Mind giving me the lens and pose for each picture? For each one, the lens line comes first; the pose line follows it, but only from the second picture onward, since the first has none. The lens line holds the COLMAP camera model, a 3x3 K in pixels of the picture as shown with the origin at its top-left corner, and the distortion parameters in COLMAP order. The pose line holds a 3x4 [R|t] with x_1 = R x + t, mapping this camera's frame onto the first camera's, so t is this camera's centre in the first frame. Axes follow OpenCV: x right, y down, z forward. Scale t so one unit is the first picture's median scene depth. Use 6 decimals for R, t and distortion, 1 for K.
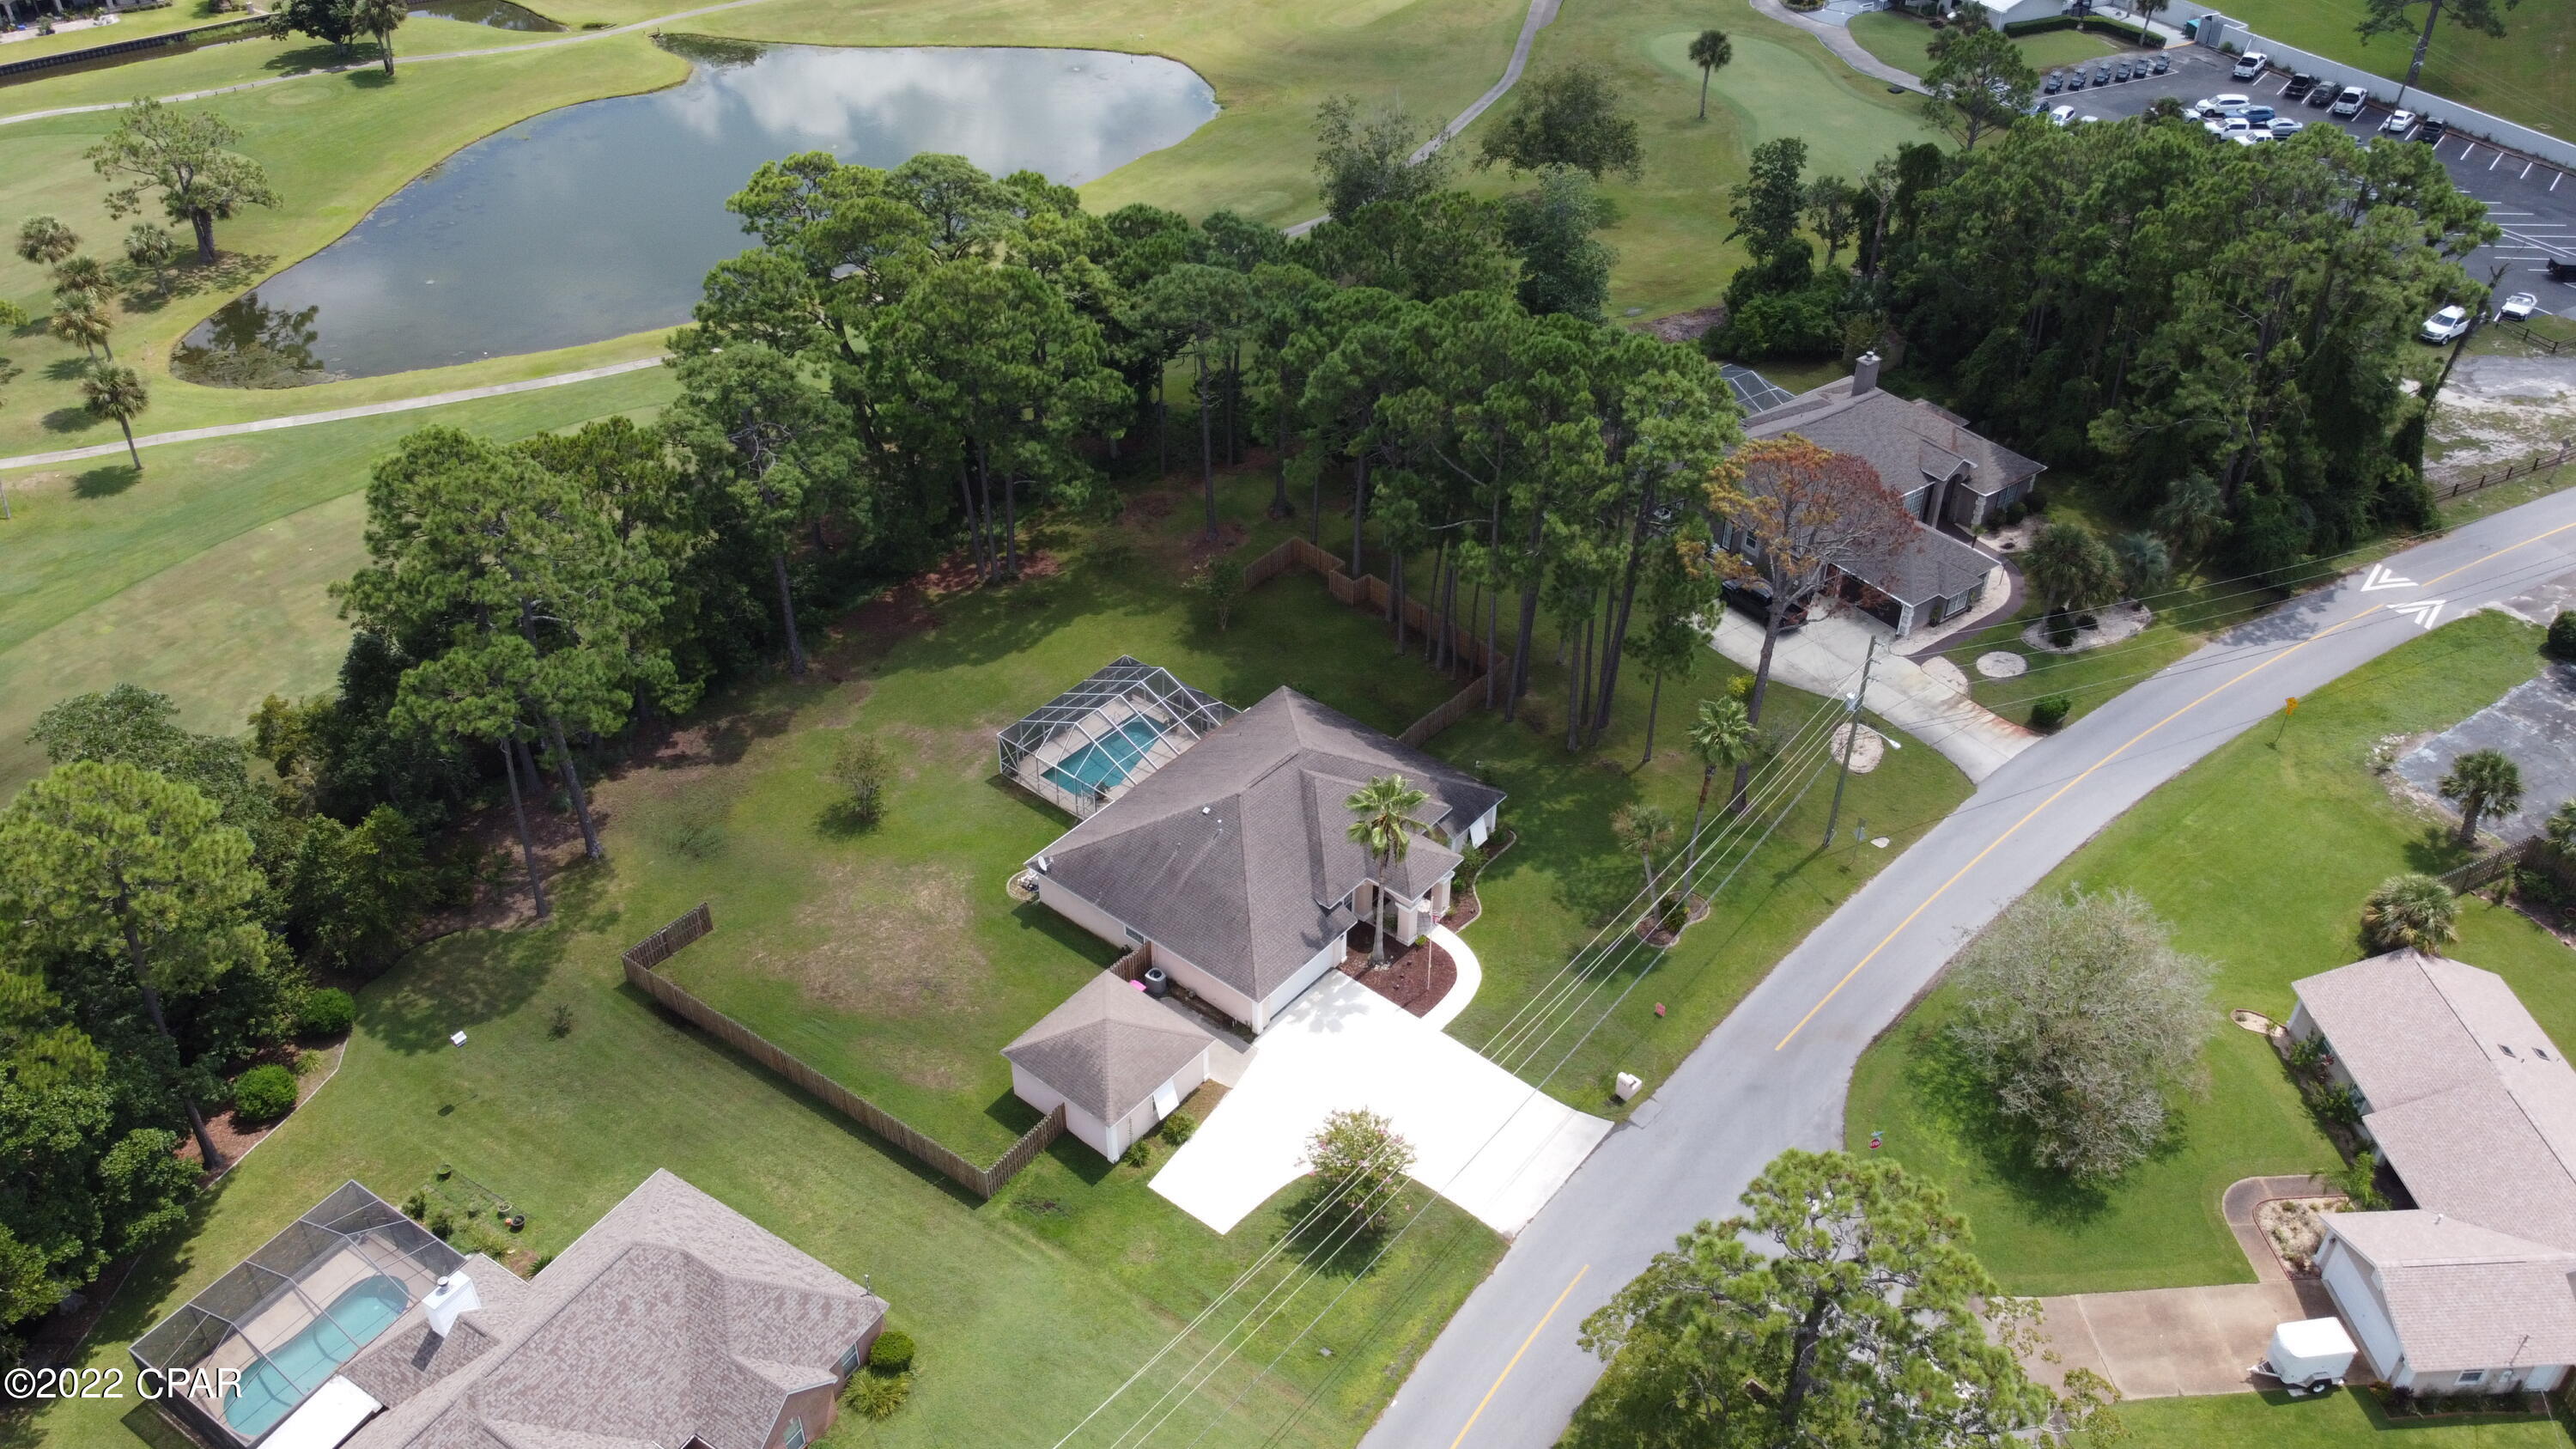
lens RADIAL K [[1987.7, 0, 1288.0], [0, 1987.7, 724.5], [0, 0, 1]] dist [-0.000214, 0.000677]
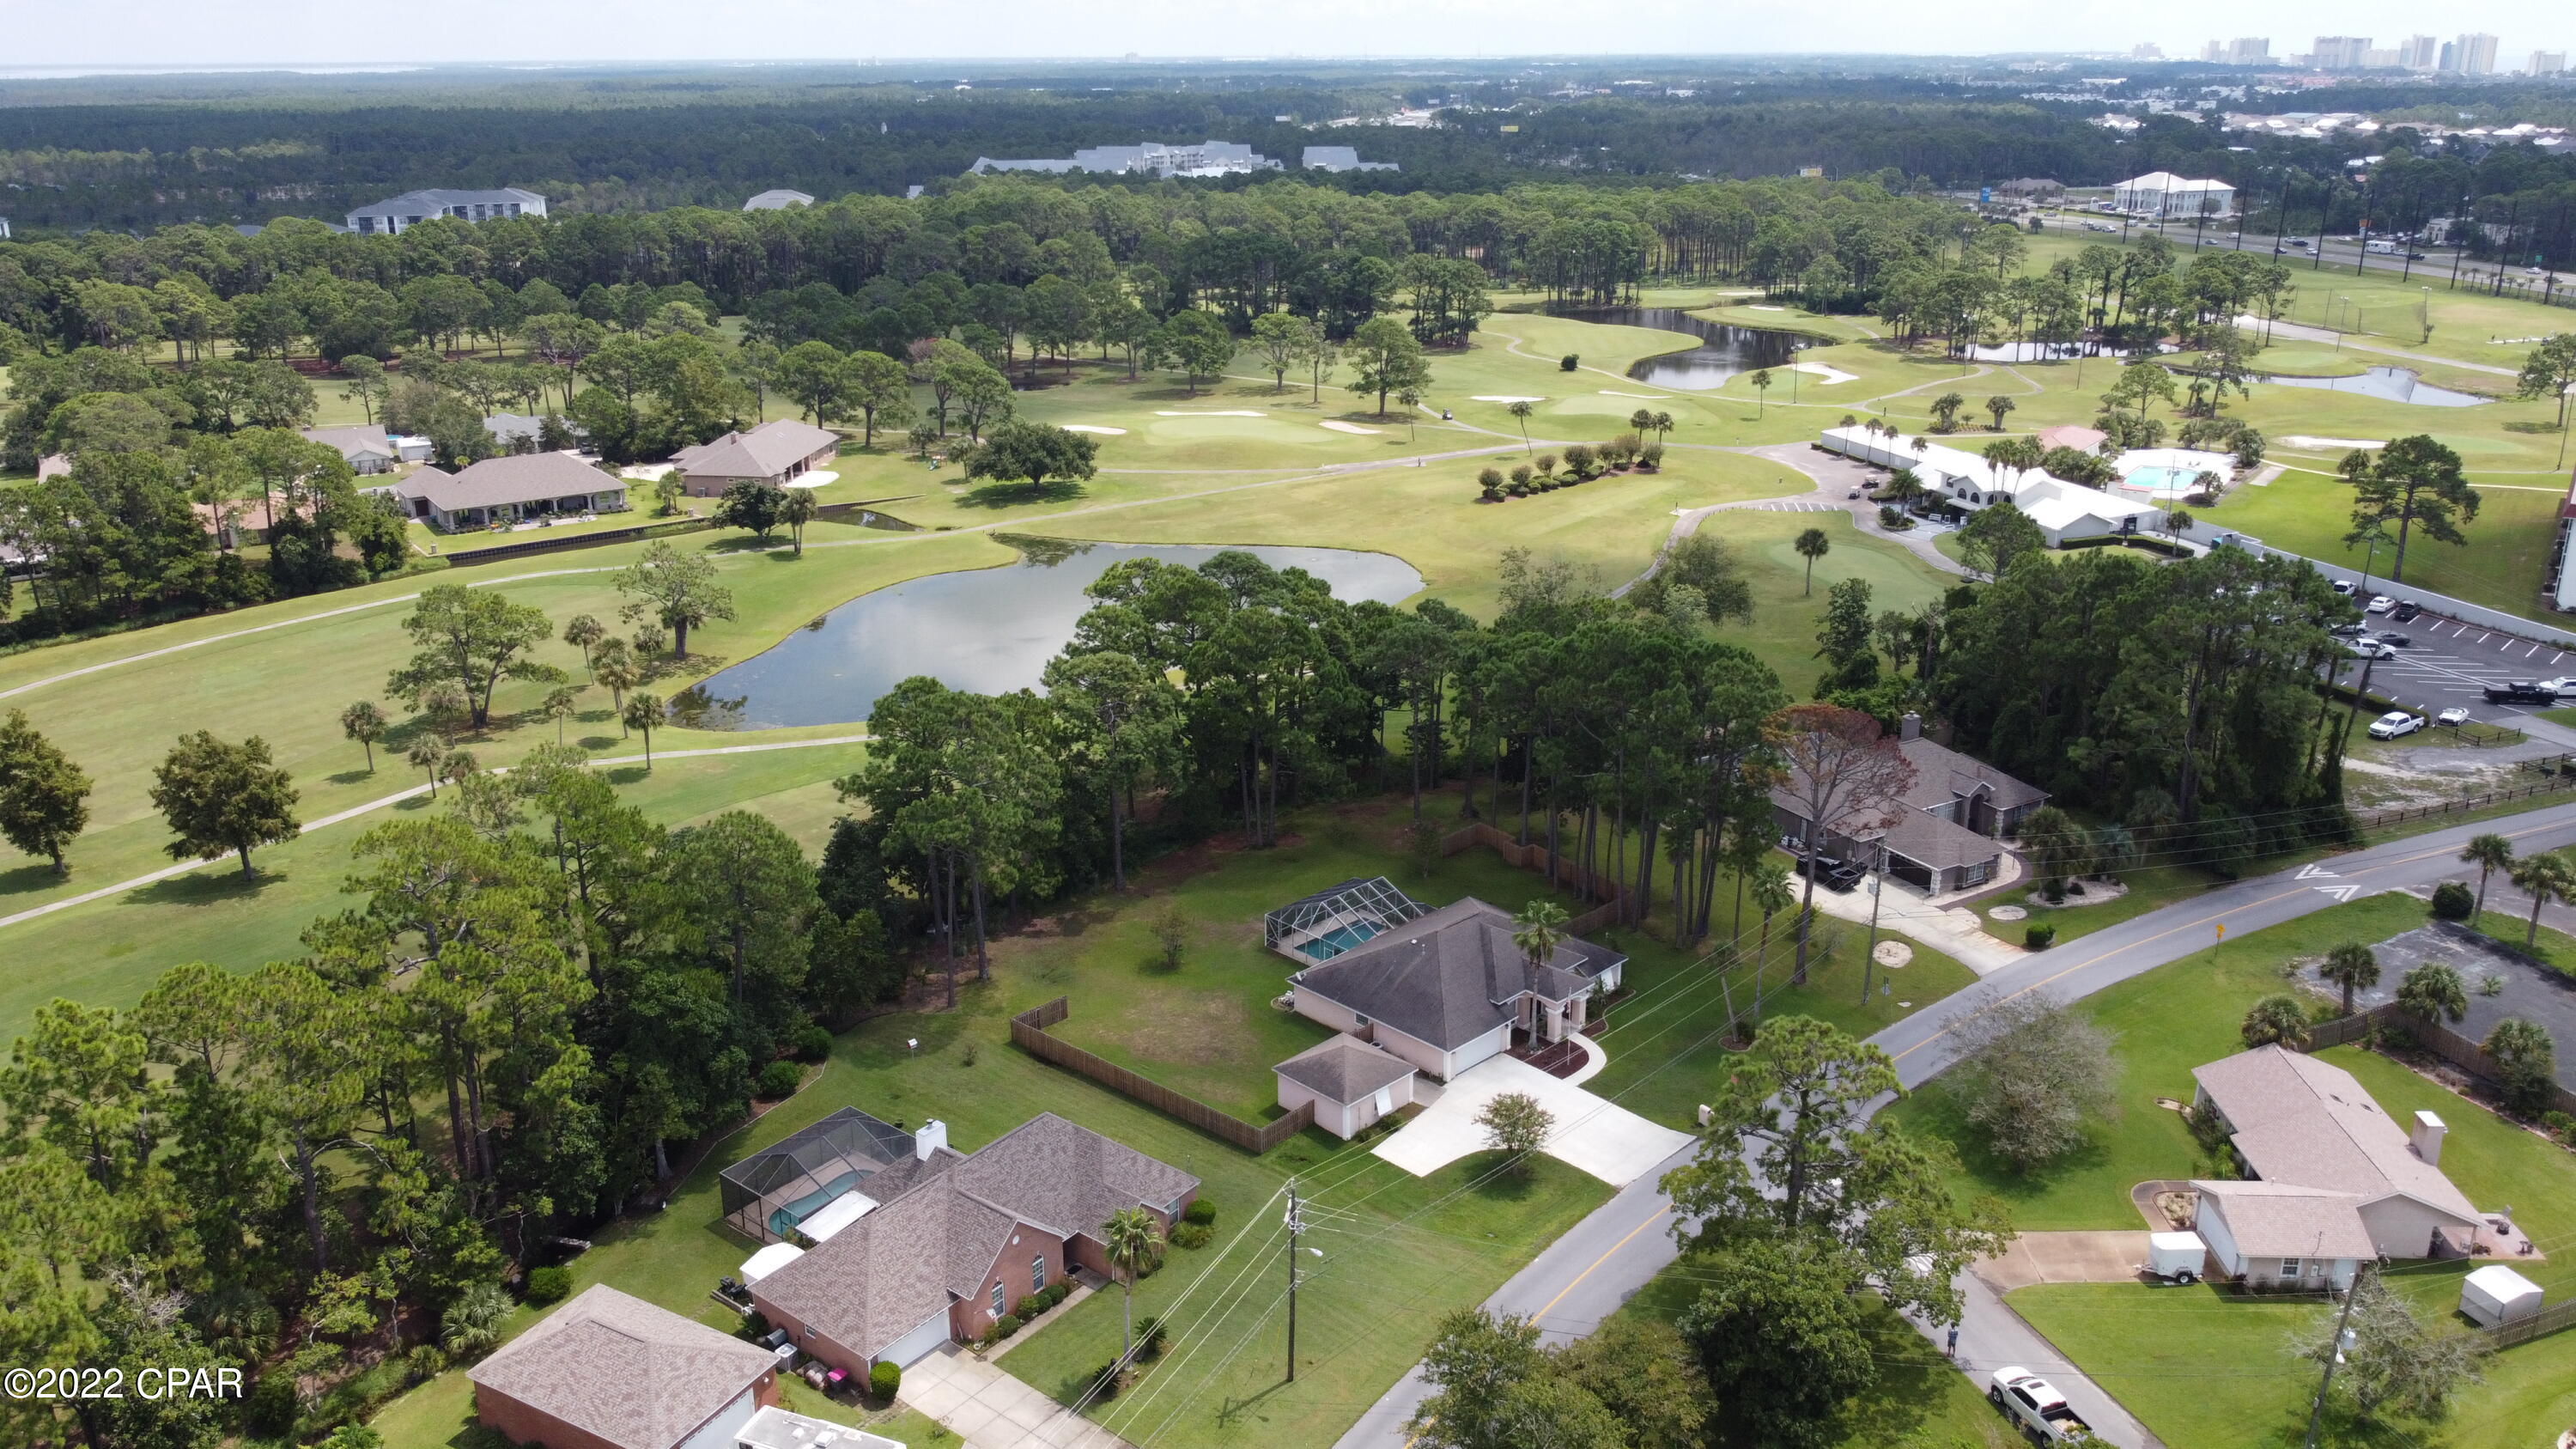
lens RADIAL K [[1987.7, 0, 1288.0], [0, 1987.7, 724.5], [0, 0, 1]] dist [-0.000214, 0.000677]
pose [[0.995308, 0.022038, -0.094211, 0.000121], [-0.048395, 0.956551, -0.287519, 0.263733], [0.083782, 0.290729, 0.953130, -0.361482]]
